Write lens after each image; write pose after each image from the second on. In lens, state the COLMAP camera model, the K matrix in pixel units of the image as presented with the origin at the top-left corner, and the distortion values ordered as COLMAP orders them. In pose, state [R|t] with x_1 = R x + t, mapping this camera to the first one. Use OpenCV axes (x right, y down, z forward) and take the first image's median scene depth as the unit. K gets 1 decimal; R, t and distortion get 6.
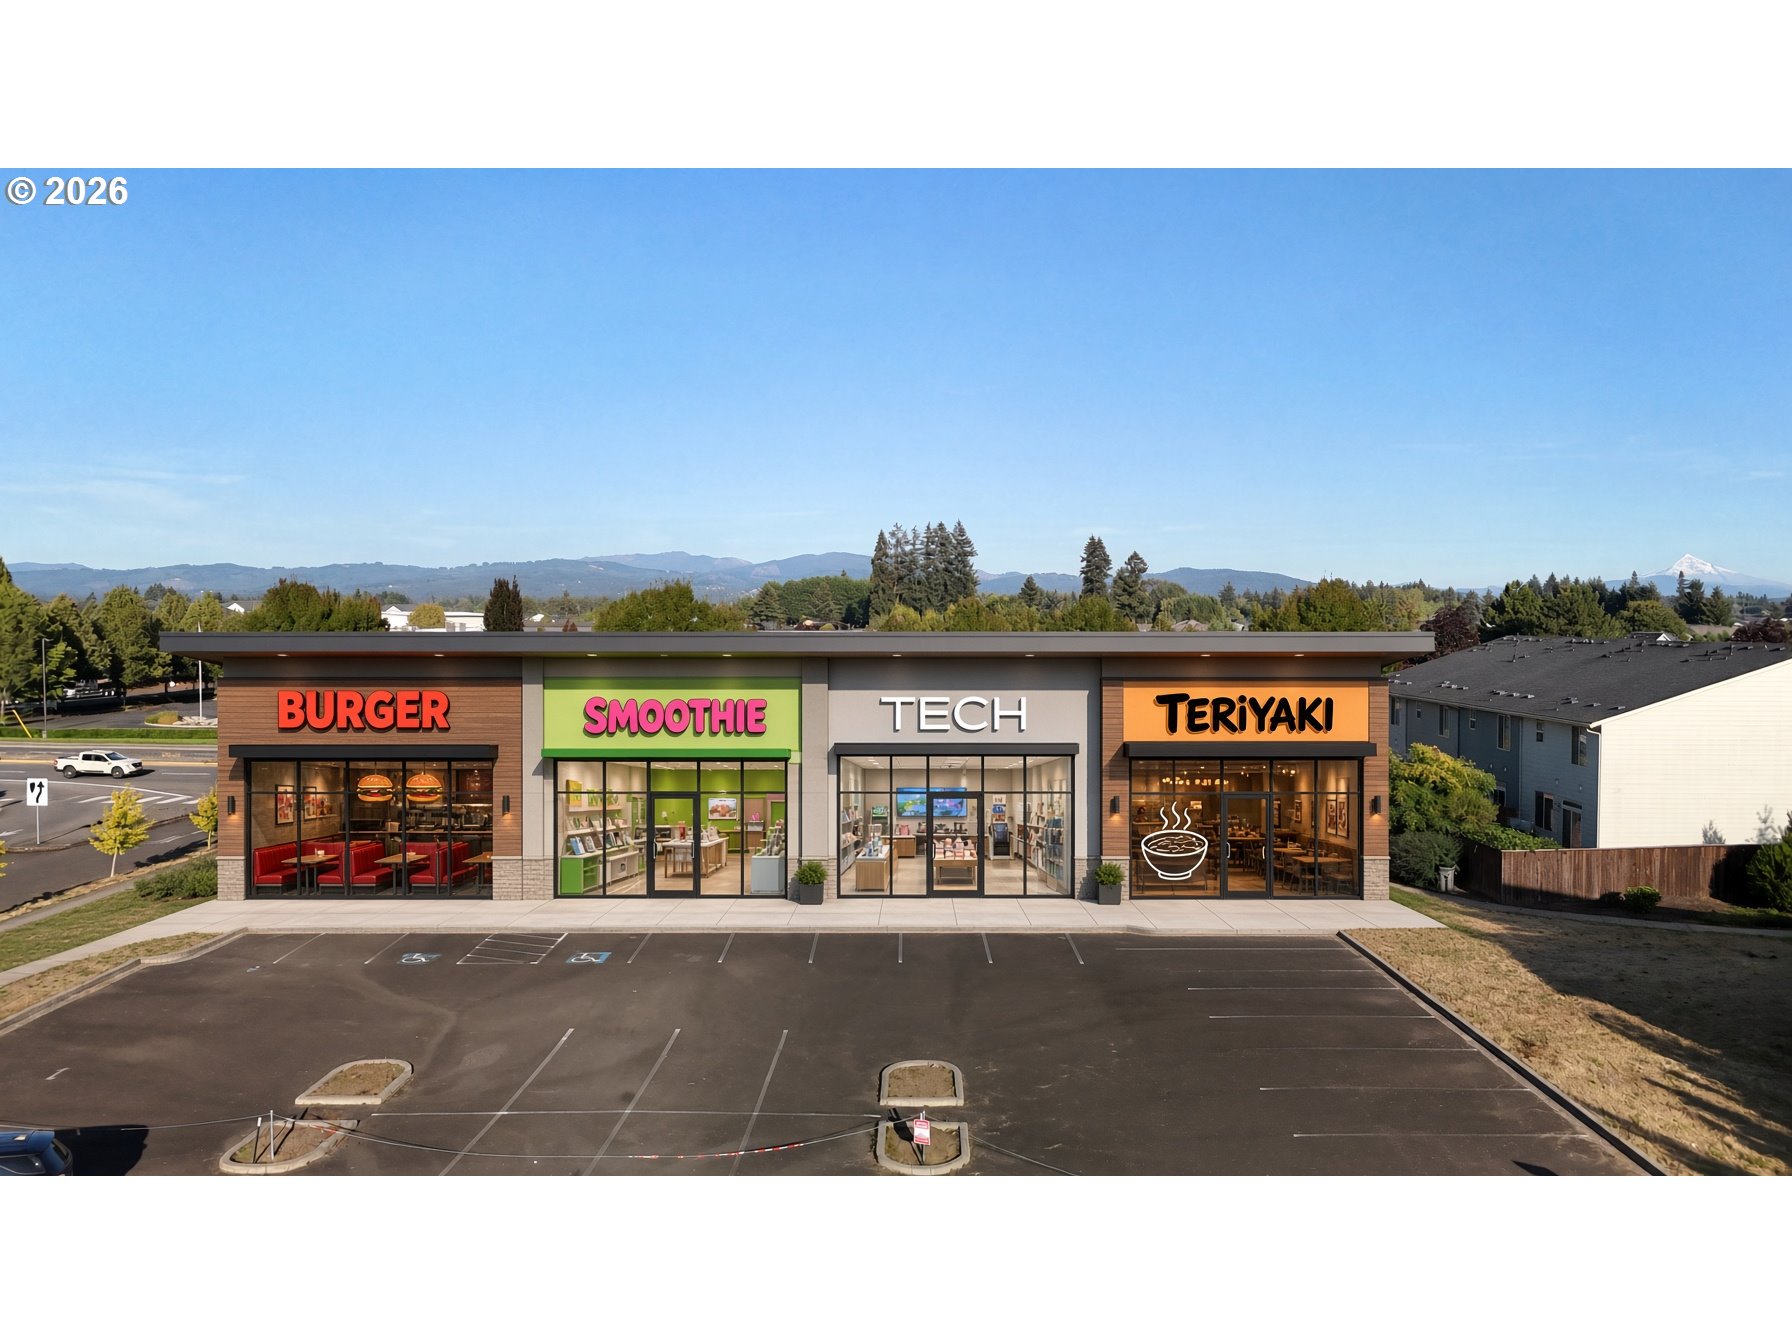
lens RADIAL K [[1311.4, 0, 892.4], [0, 1311.4, 672.3], [0, 0, 1]] dist [0.084389, -0.084658]
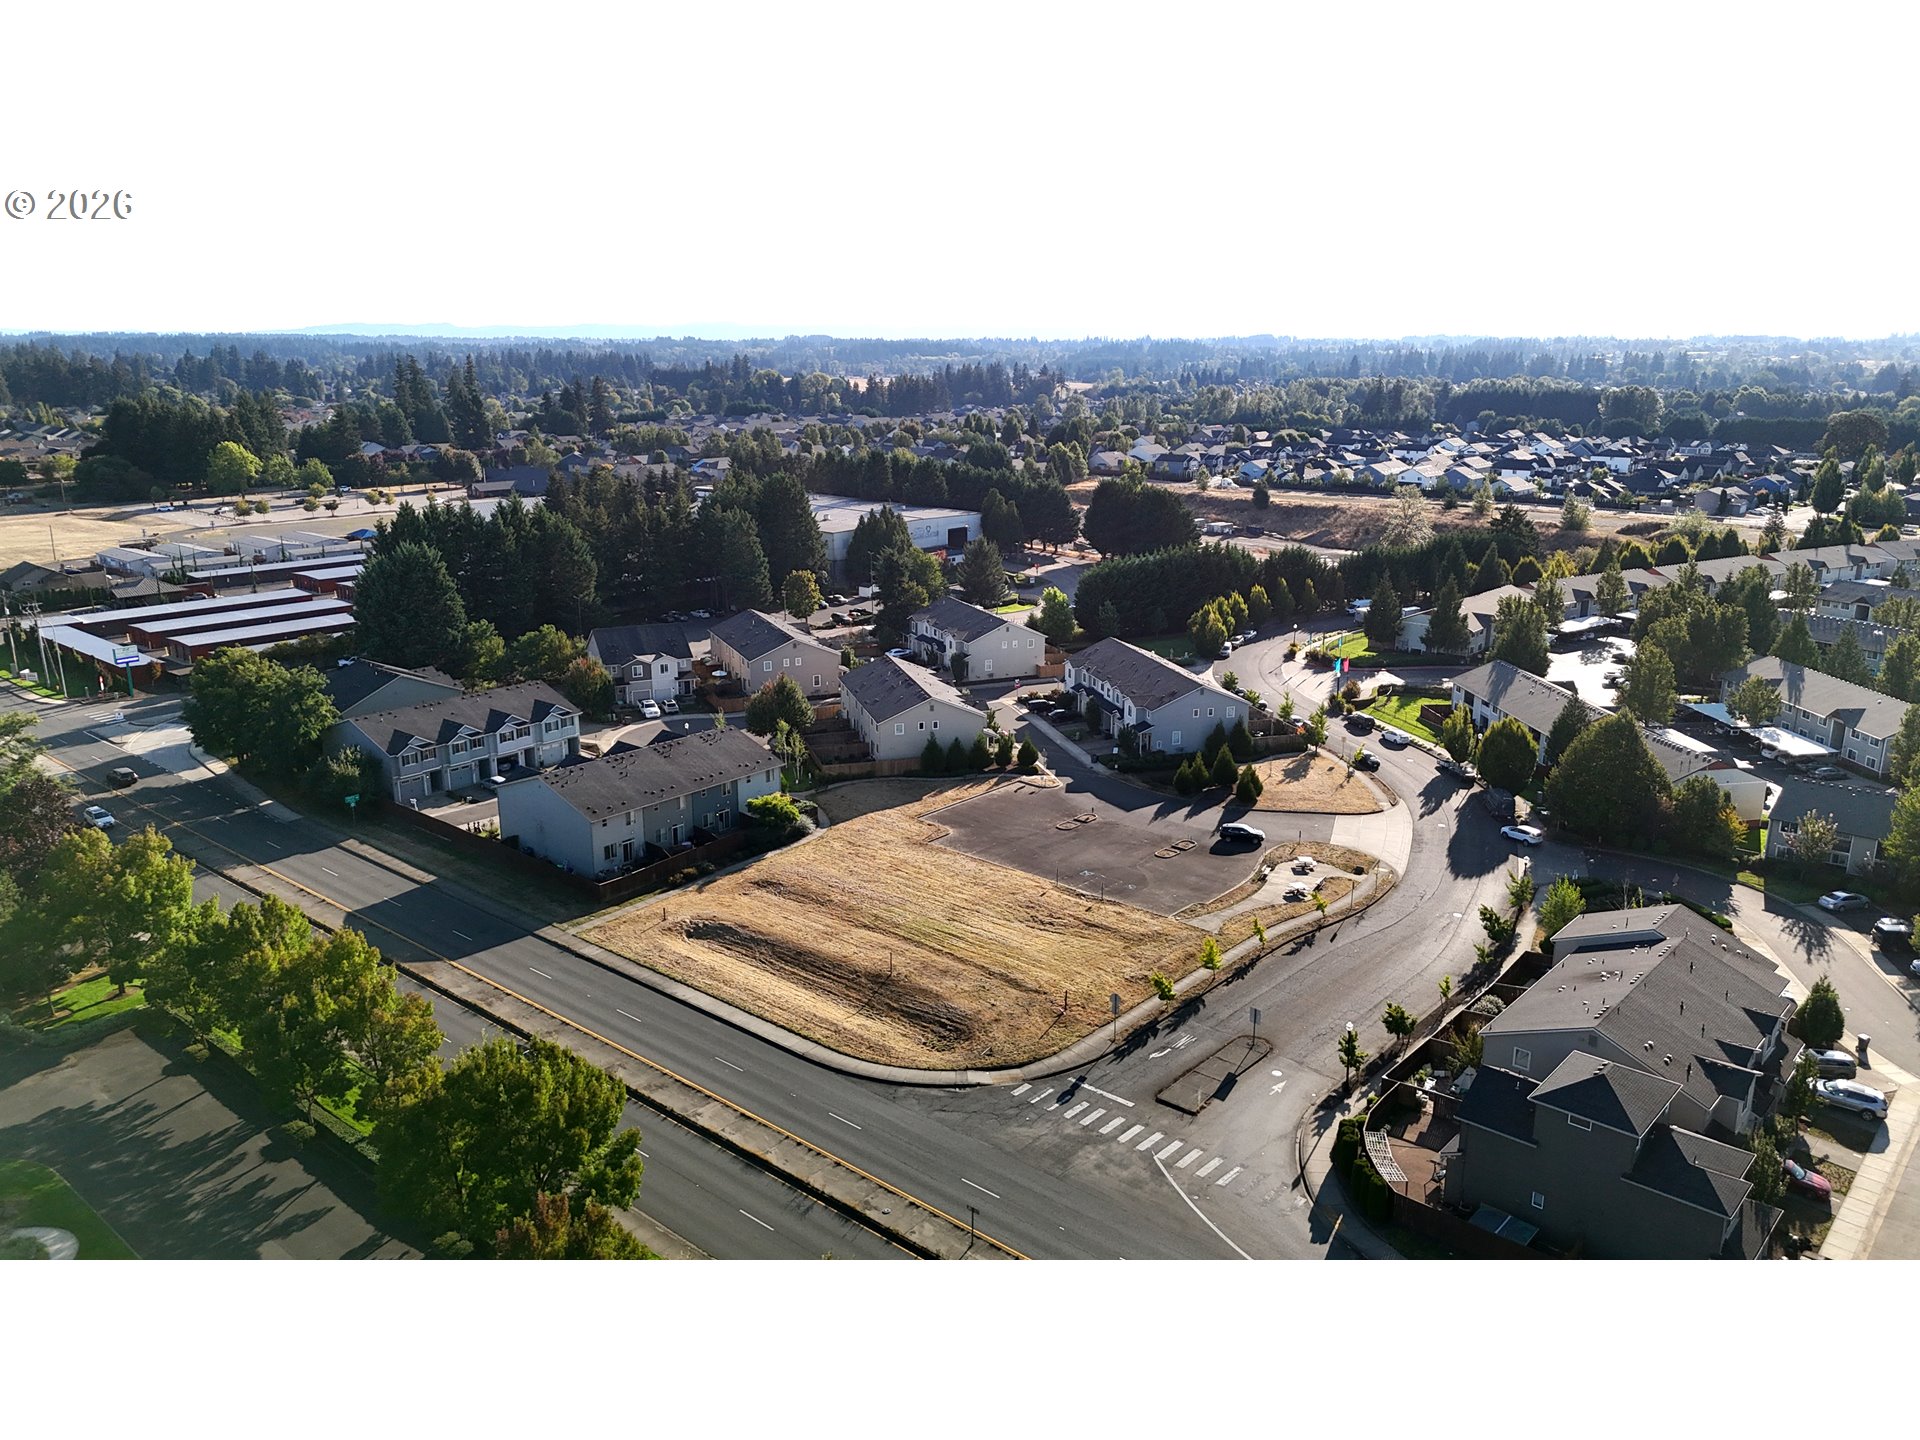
lens RADIAL K [[1405.1, 0, 956.1], [0, 1405.1, 720.3], [0, 0, 1]] dist [0.084389, -0.084658]
pose [[-0.763414, -0.165211, 0.624423, -1.766524], [0.033238, 0.955406, 0.293420, -0.991490], [-0.645053, 0.244755, -0.723879, 3.076854]]
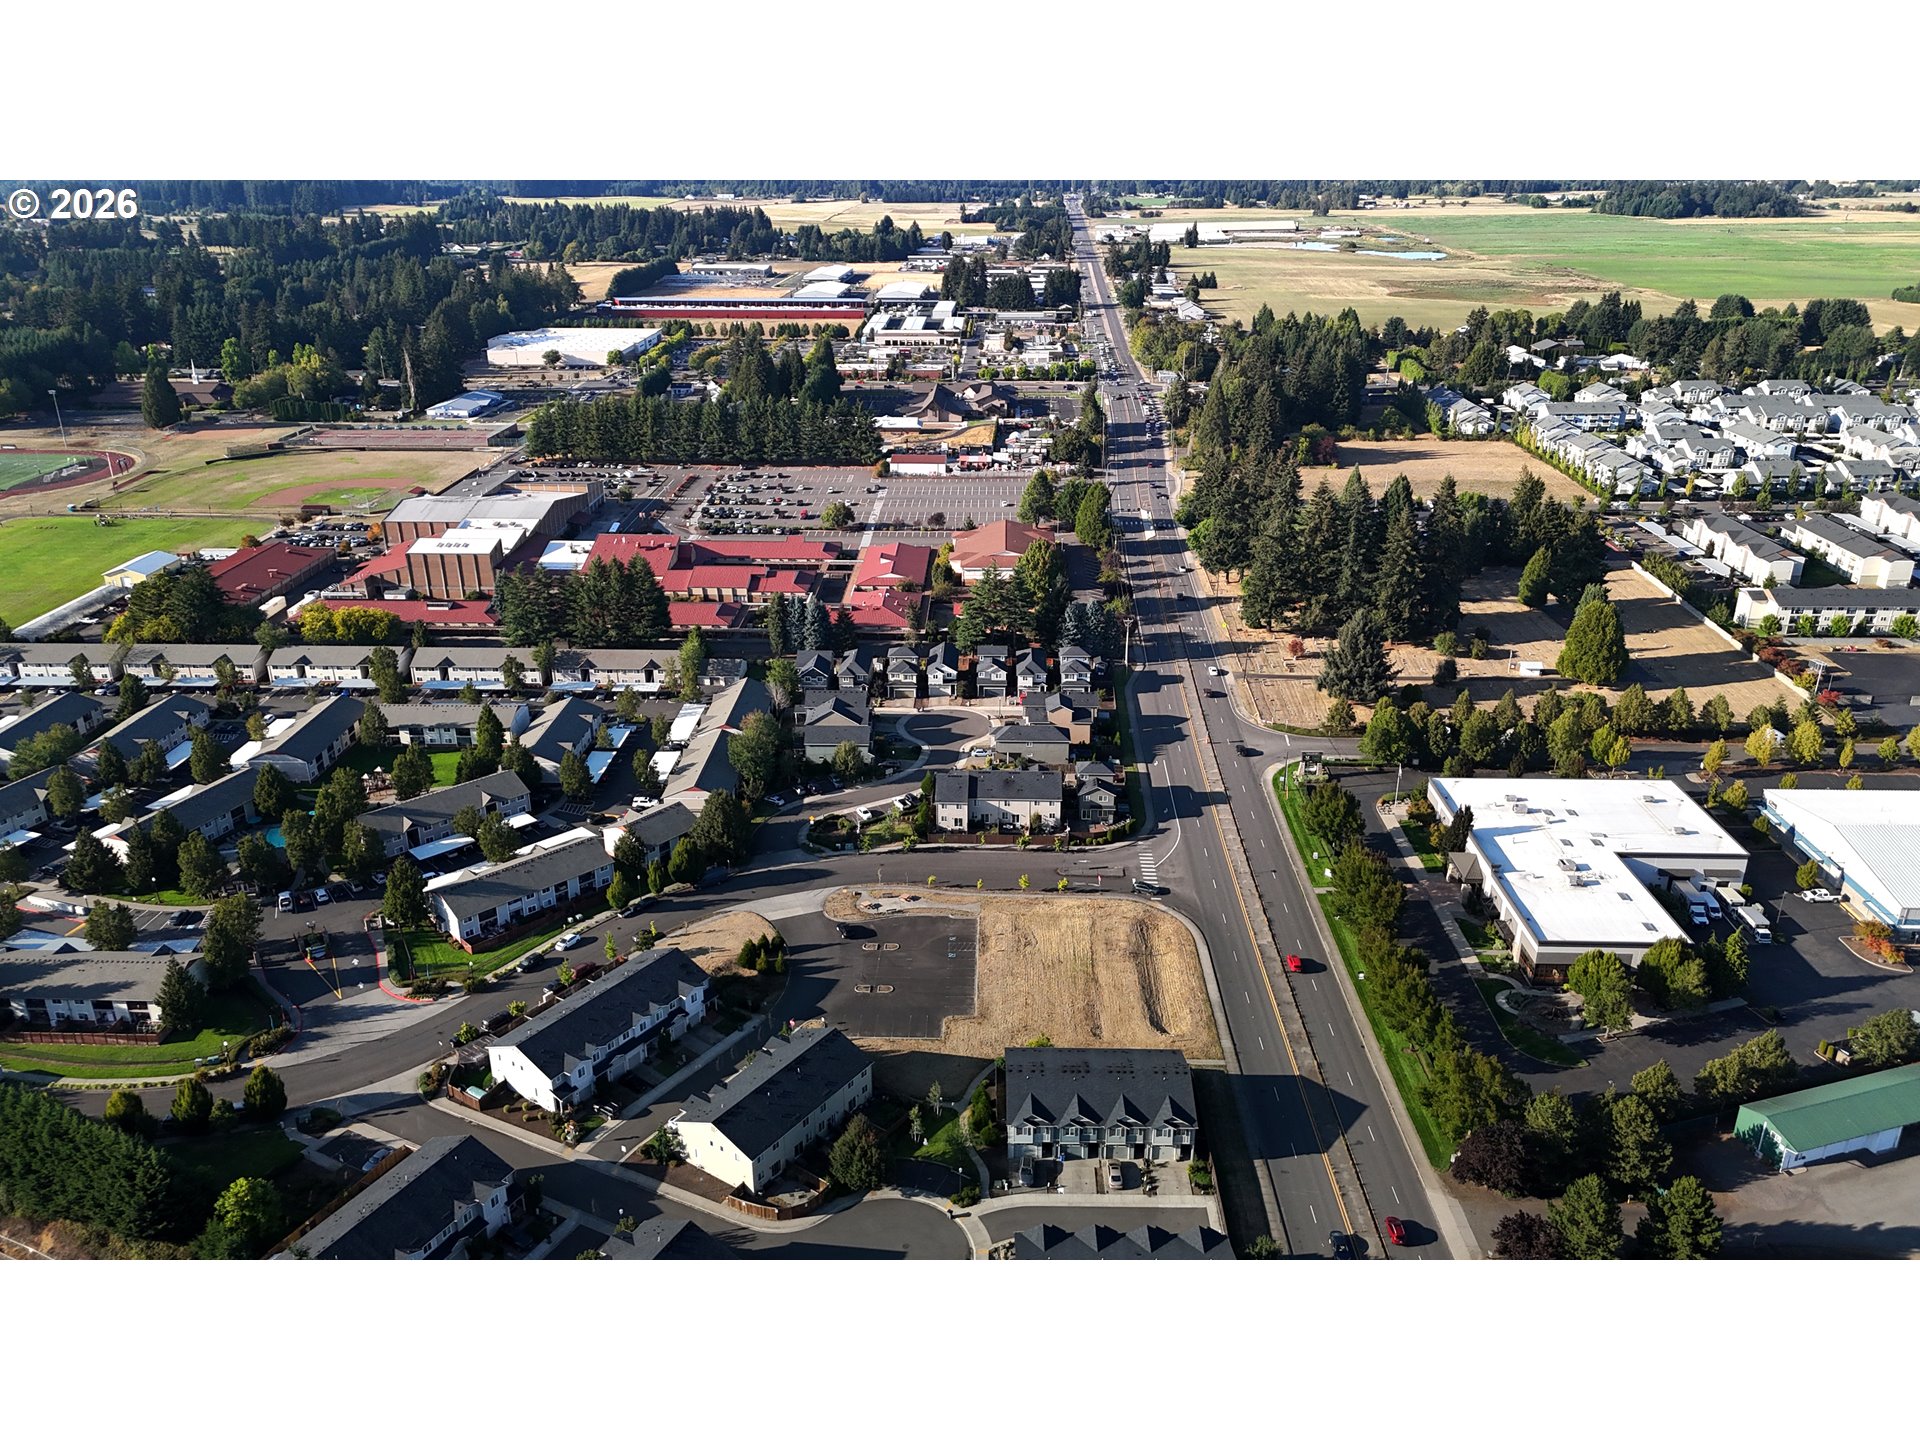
lens RADIAL K [[1405.1, 0, 956.1], [0, 1405.1, 720.3], [0, 0, 1]] dist [0.084389, -0.084658]
pose [[-0.012692, 0.384125, -0.923194, 4.066641], [-0.042079, 0.922245, 0.384309, -2.488875], [0.999034, 0.043725, 0.004458, 0.810490]]
